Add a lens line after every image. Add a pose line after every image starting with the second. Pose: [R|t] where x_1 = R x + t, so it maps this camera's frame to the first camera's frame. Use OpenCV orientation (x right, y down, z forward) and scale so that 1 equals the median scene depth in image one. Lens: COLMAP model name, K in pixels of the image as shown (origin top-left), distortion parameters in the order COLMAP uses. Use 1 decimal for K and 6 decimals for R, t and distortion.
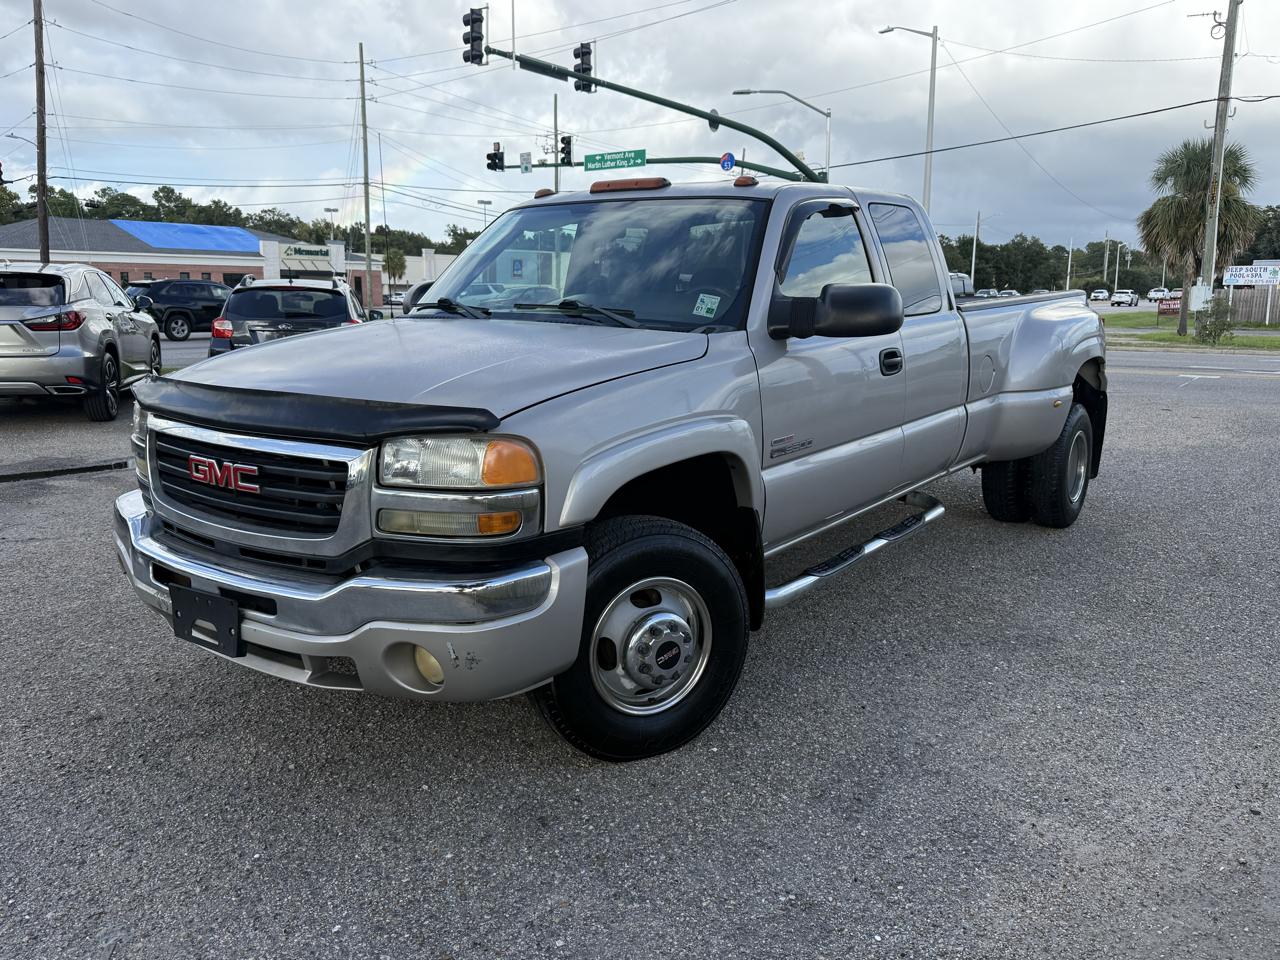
lens RADIAL K [[1035.7, 0, 635.7], [0, 1035.7, 470.3], [0, 0, 1]] dist [0.066176, -0.096401]
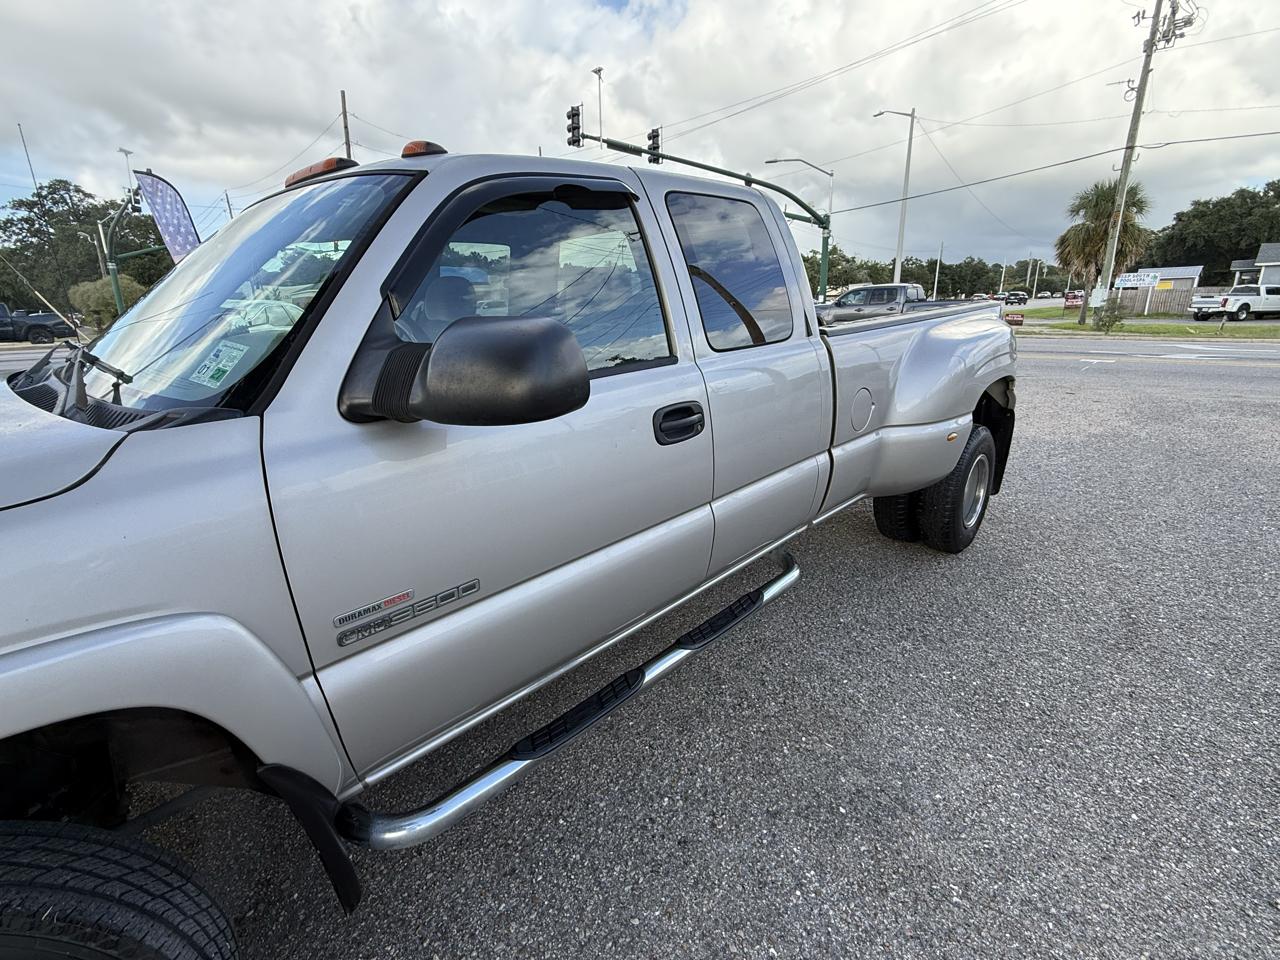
lens RADIAL K [[605.8, 0, 637.0], [0, 605.8, 477.3], [0, 0, 1]] dist [0.004564, -0.002214]
pose [[0.990613, 0.016067, -0.135746, 0.226039], [-0.000619, 0.993585, 0.113083, -0.094651], [0.136692, -0.111938, 0.984269, 0.489706]]
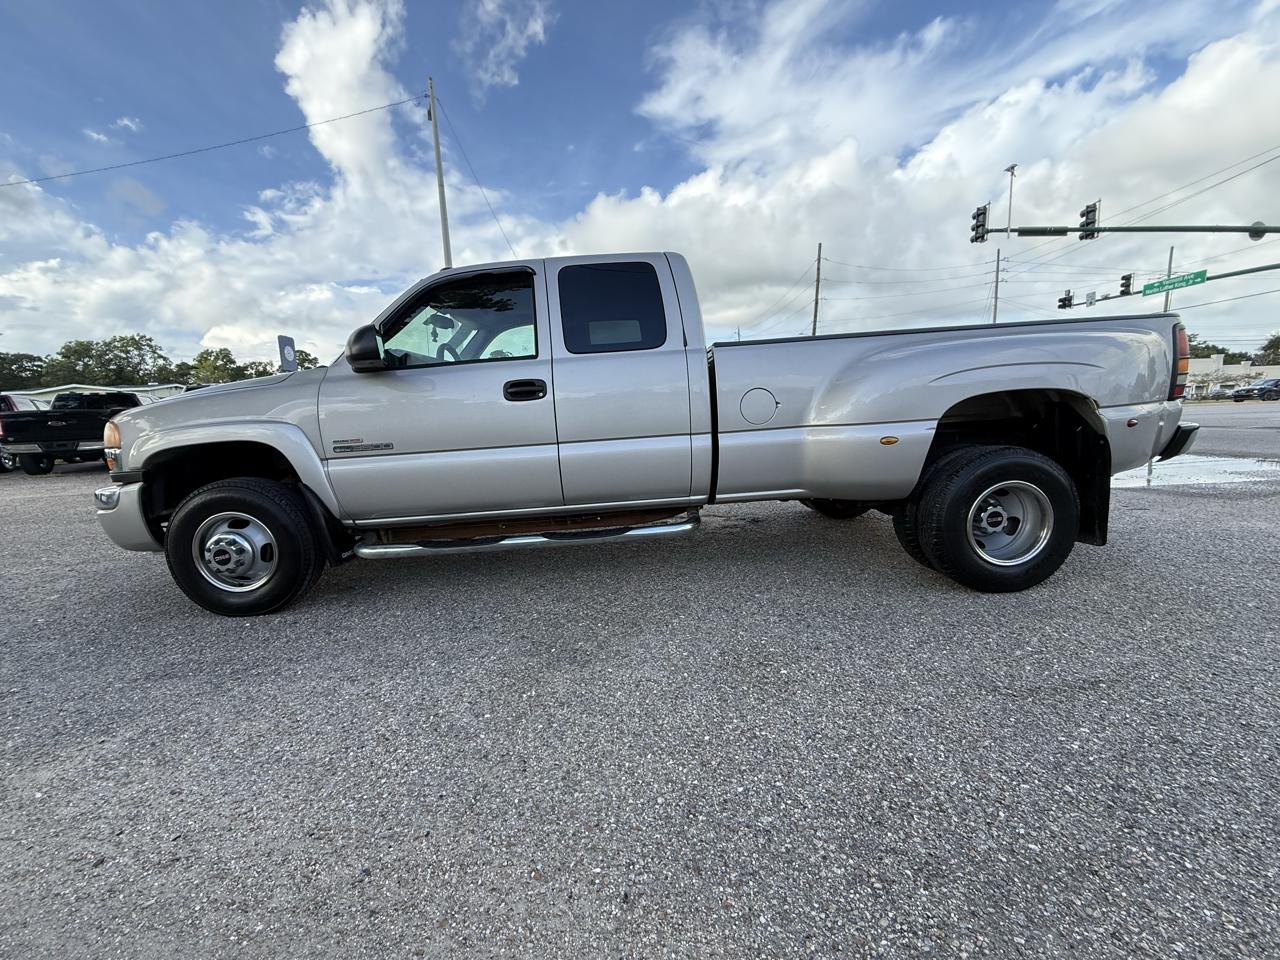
lens RADIAL K [[506.9, 0, 635.2], [0, 506.9, 477.3], [0, 0, 1]] dist [0.002079, -0.000264]
pose [[0.606813, 0.078766, -0.790932, 0.667494], [-0.097797, 0.994916, 0.024049, -0.025756], [0.788805, 0.062758, 0.611431, 0.612676]]
